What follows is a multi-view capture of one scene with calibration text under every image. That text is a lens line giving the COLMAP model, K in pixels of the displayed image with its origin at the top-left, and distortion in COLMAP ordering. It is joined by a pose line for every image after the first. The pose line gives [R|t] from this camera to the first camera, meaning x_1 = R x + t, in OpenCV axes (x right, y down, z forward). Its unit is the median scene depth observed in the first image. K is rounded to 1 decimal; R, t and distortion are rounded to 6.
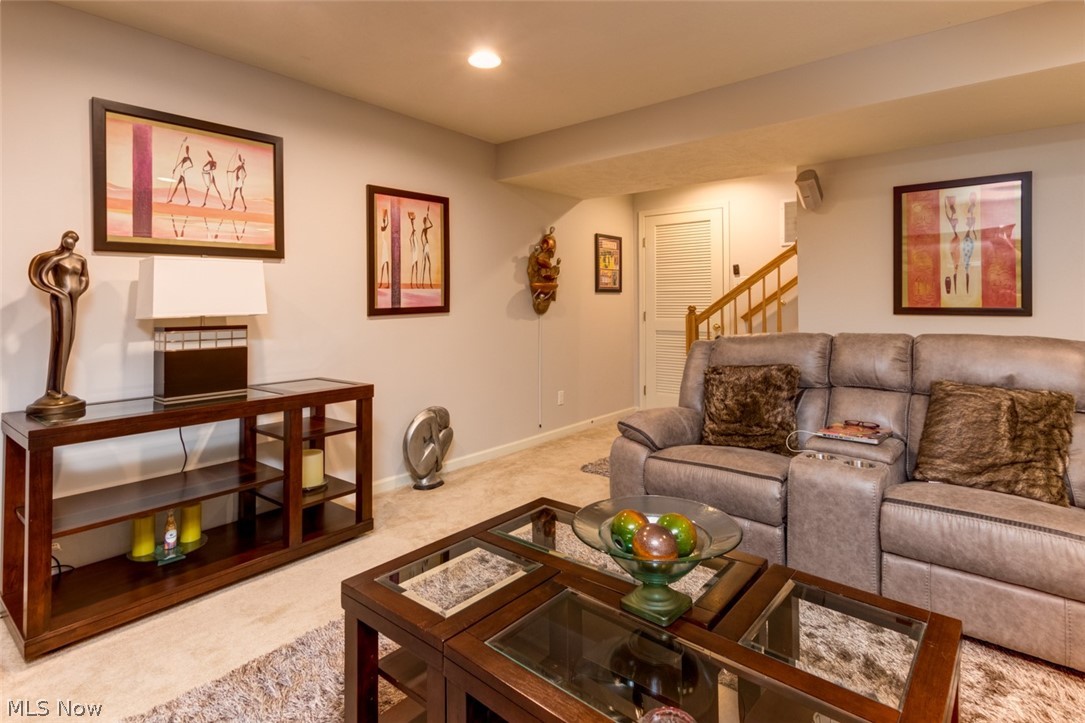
lens RADIAL K [[508.0, 0, 543.6], [0, 508.0, 301.0], [0, 0, 1]] dist [0.002540, -0.000538]
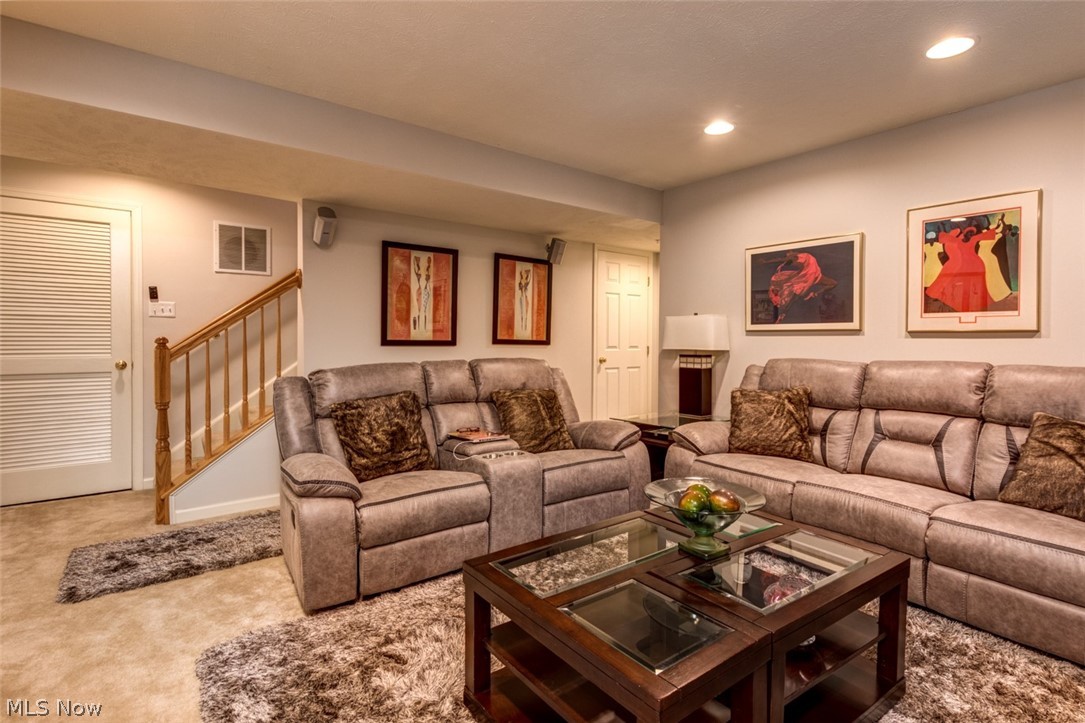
lens RADIAL K [[508.0, 0, 543.9], [0, 508.0, 344.1], [0, 0, 1]] dist [0.002540, -0.000538]
pose [[0.287602, -0.008631, 0.957711, -0.504290], [-0.012714, 0.999837, 0.012828, 0.003212], [-0.957666, -0.015866, 0.287445, 0.396633]]
